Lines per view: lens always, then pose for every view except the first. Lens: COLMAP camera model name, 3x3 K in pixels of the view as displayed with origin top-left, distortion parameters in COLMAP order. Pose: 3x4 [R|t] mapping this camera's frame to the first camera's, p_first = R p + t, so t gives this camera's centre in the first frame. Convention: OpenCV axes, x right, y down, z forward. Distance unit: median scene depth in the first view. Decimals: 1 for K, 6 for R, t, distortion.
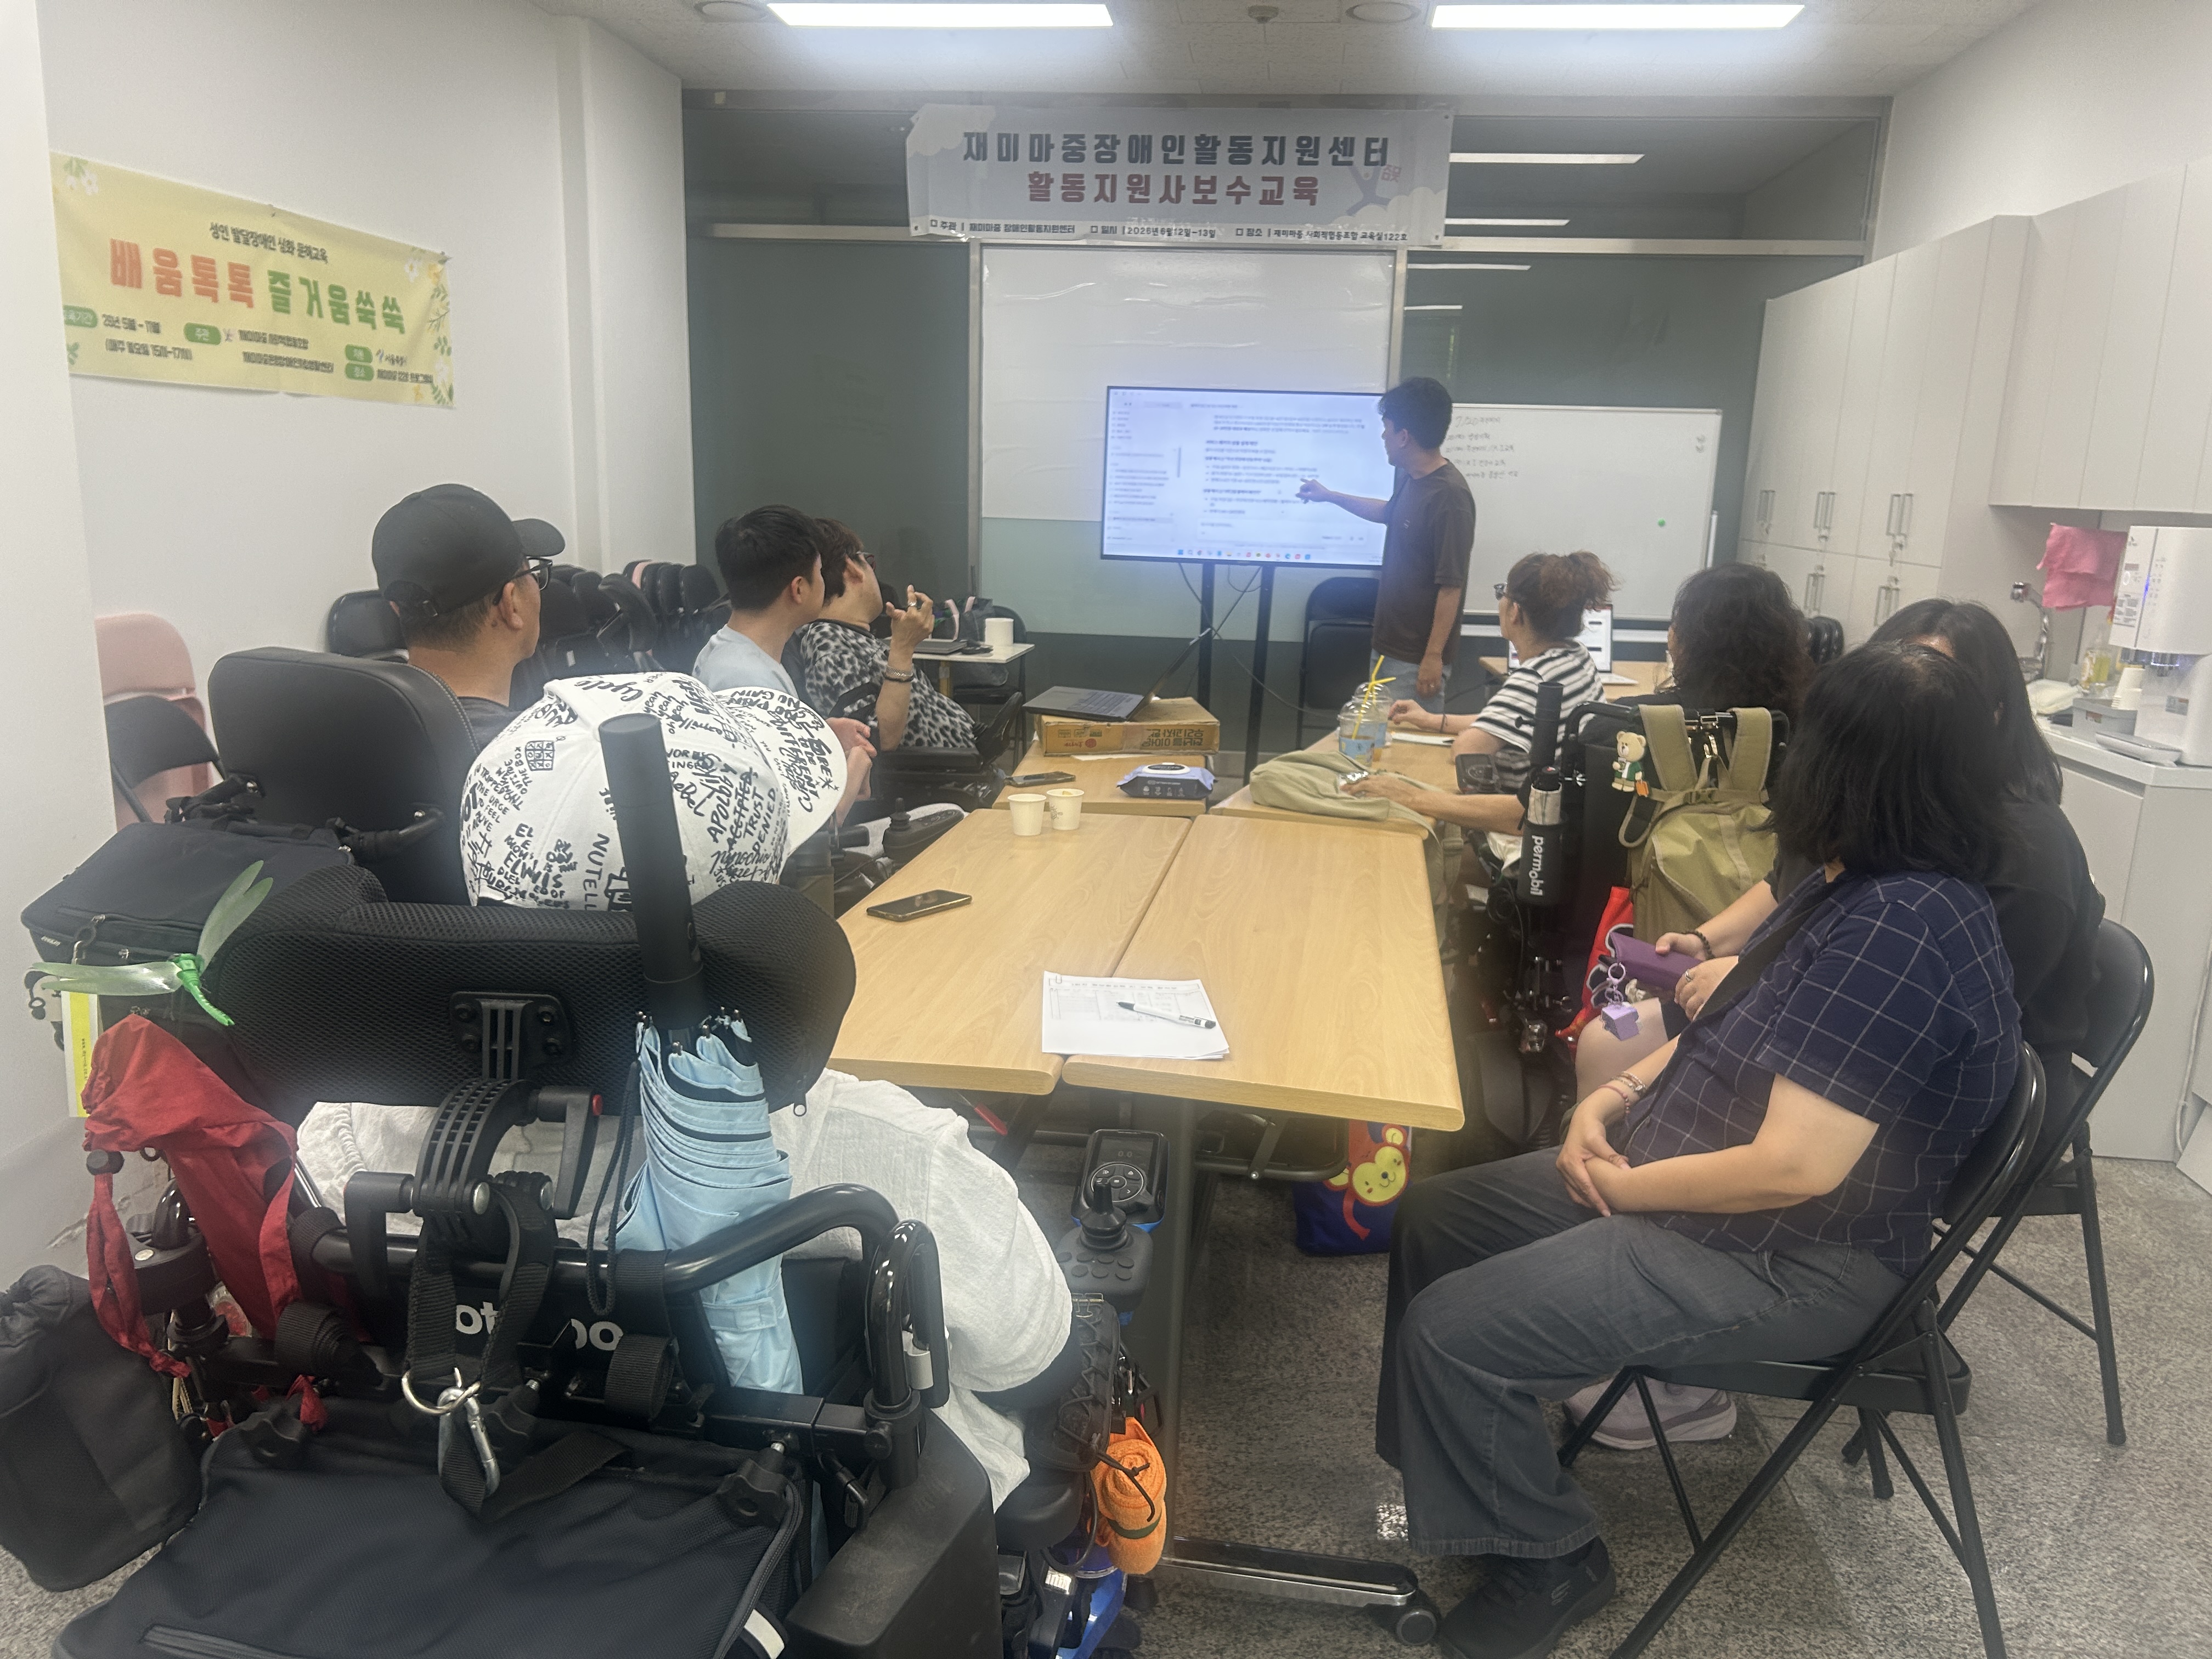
lens RADIAL K [[1769.6, 0, 1104.6], [0, 1769.6, 899.4], [0, 0, 1]] dist [0.058754, -0.068524]
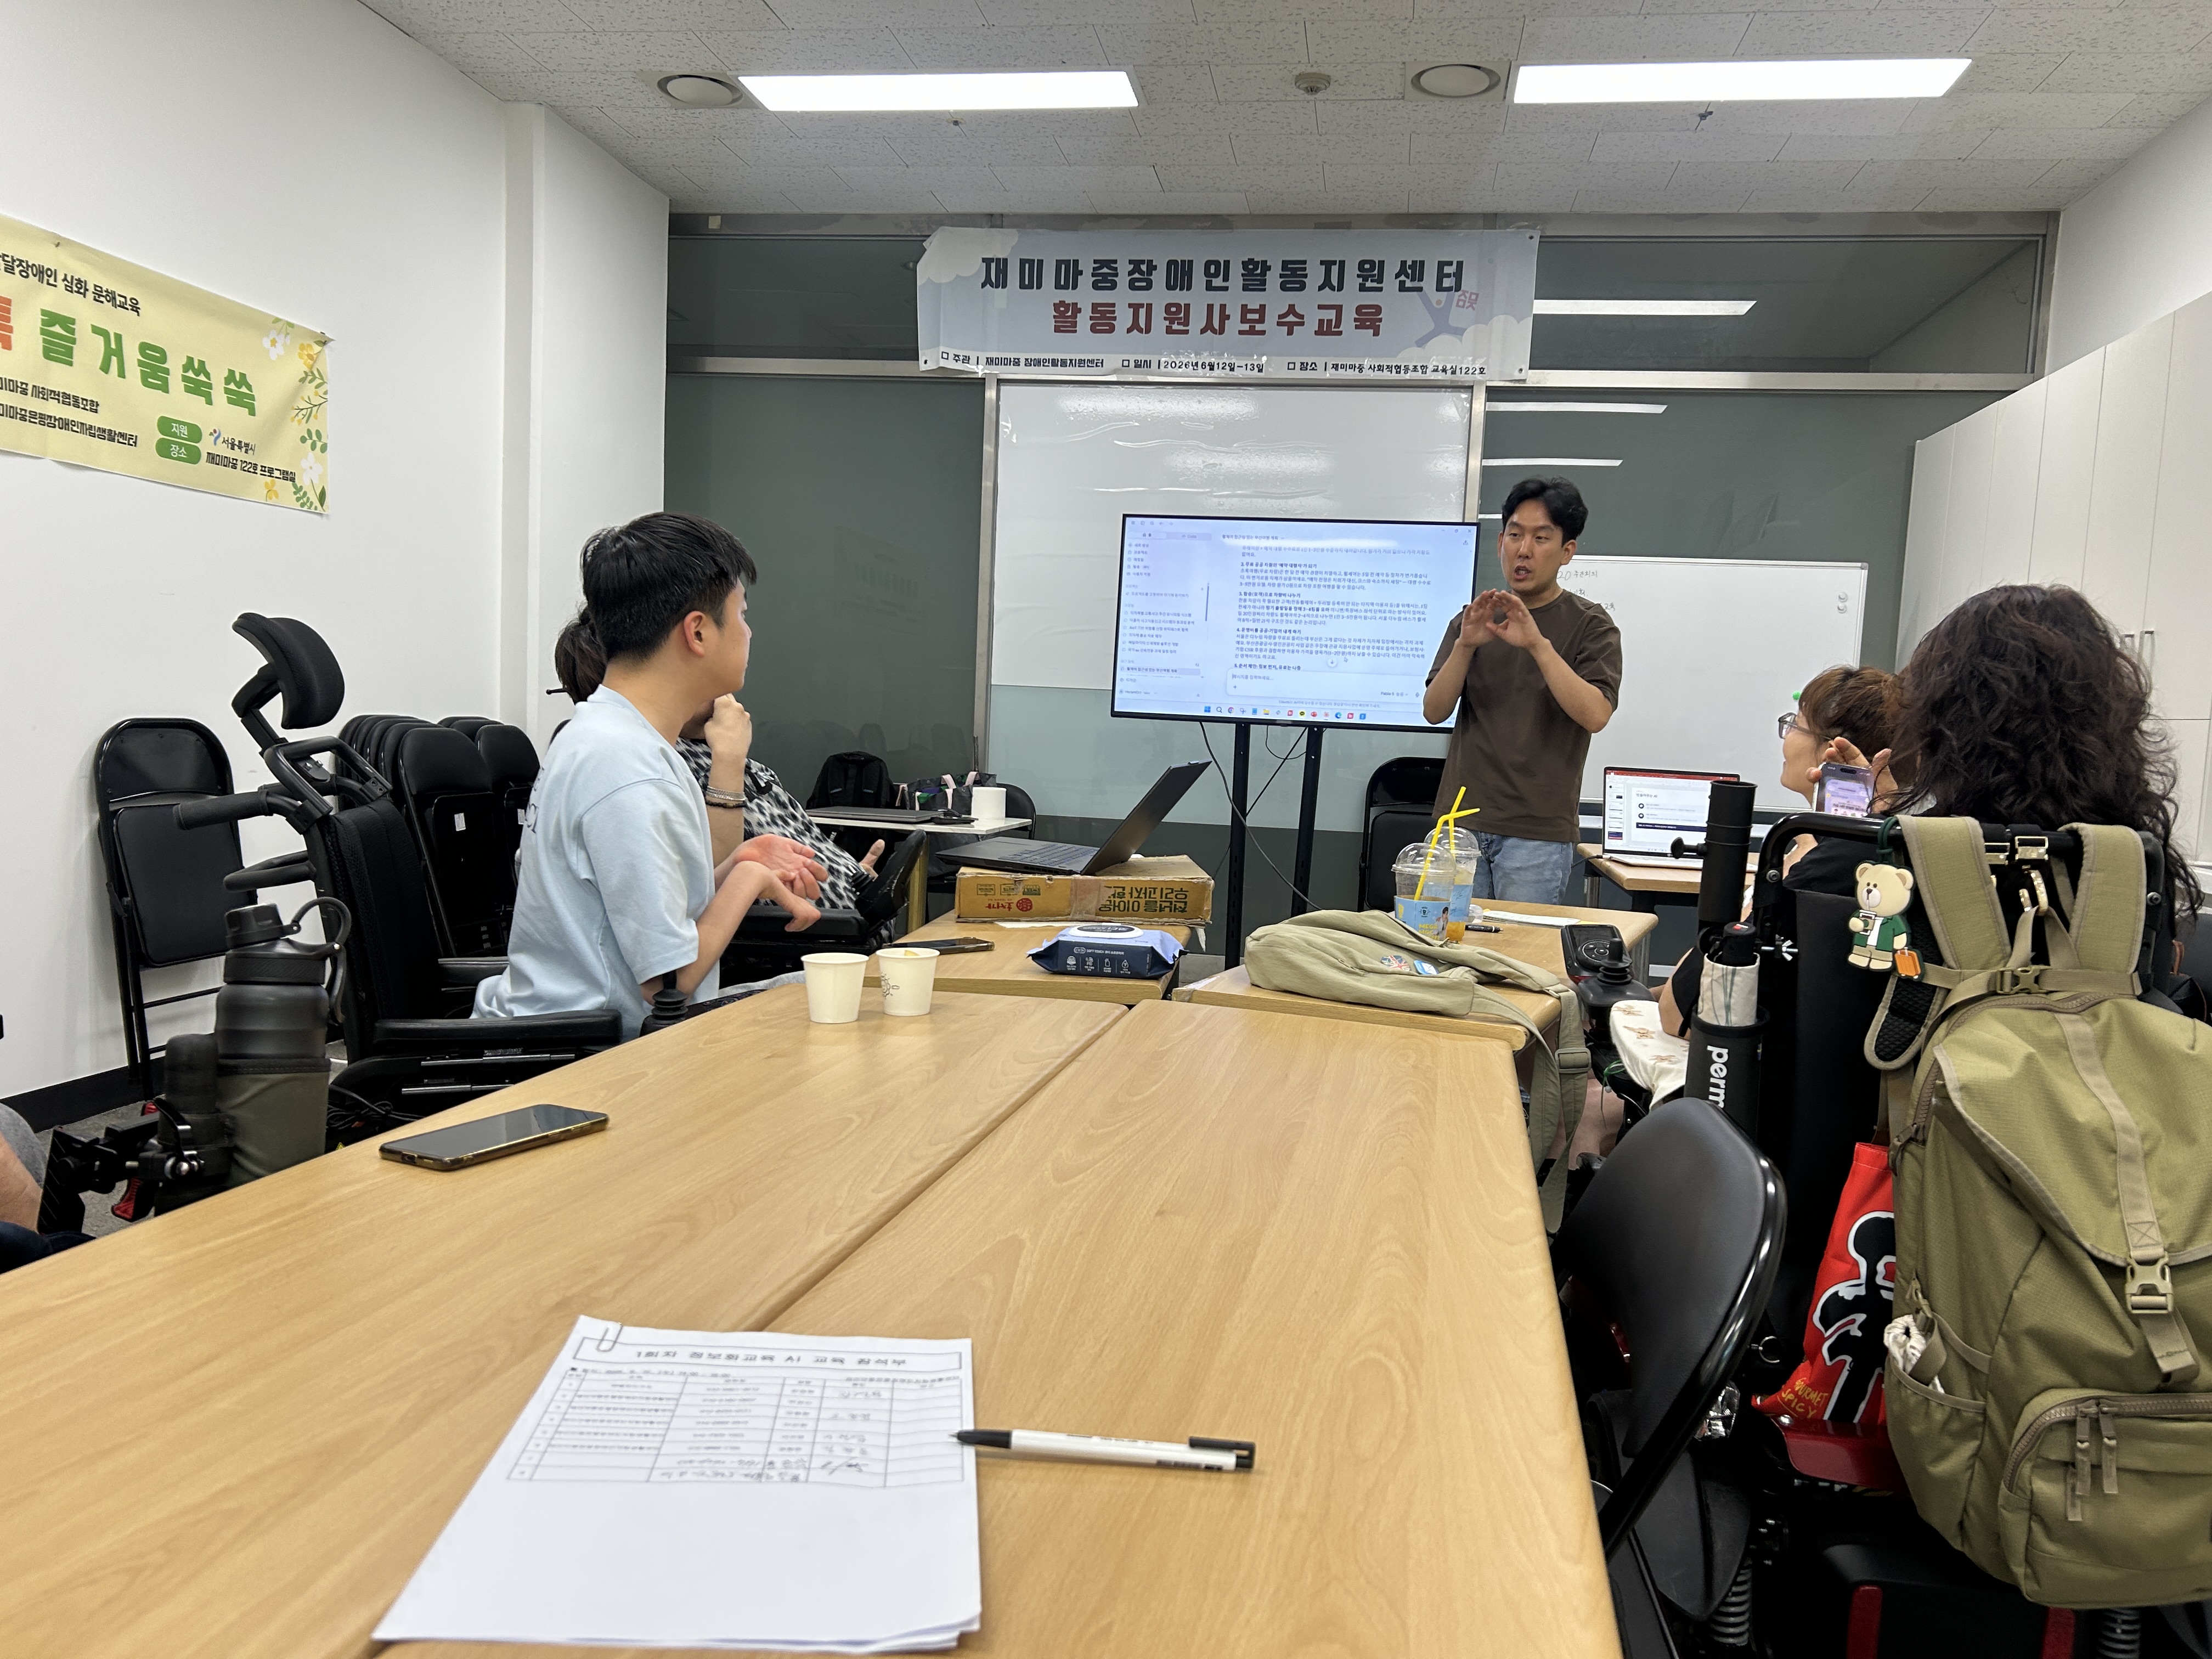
lens RADIAL K [[1769.6, 0, 1104.6], [0, 1769.6, 899.4], [0, 0, 1]] dist [0.058754, -0.068524]
pose [[0.998767, 0.021899, -0.044555, 0.033947], [-0.027457, 0.991366, -0.128216, -0.001582], [0.041362, 0.129281, 0.990745, 0.197019]]
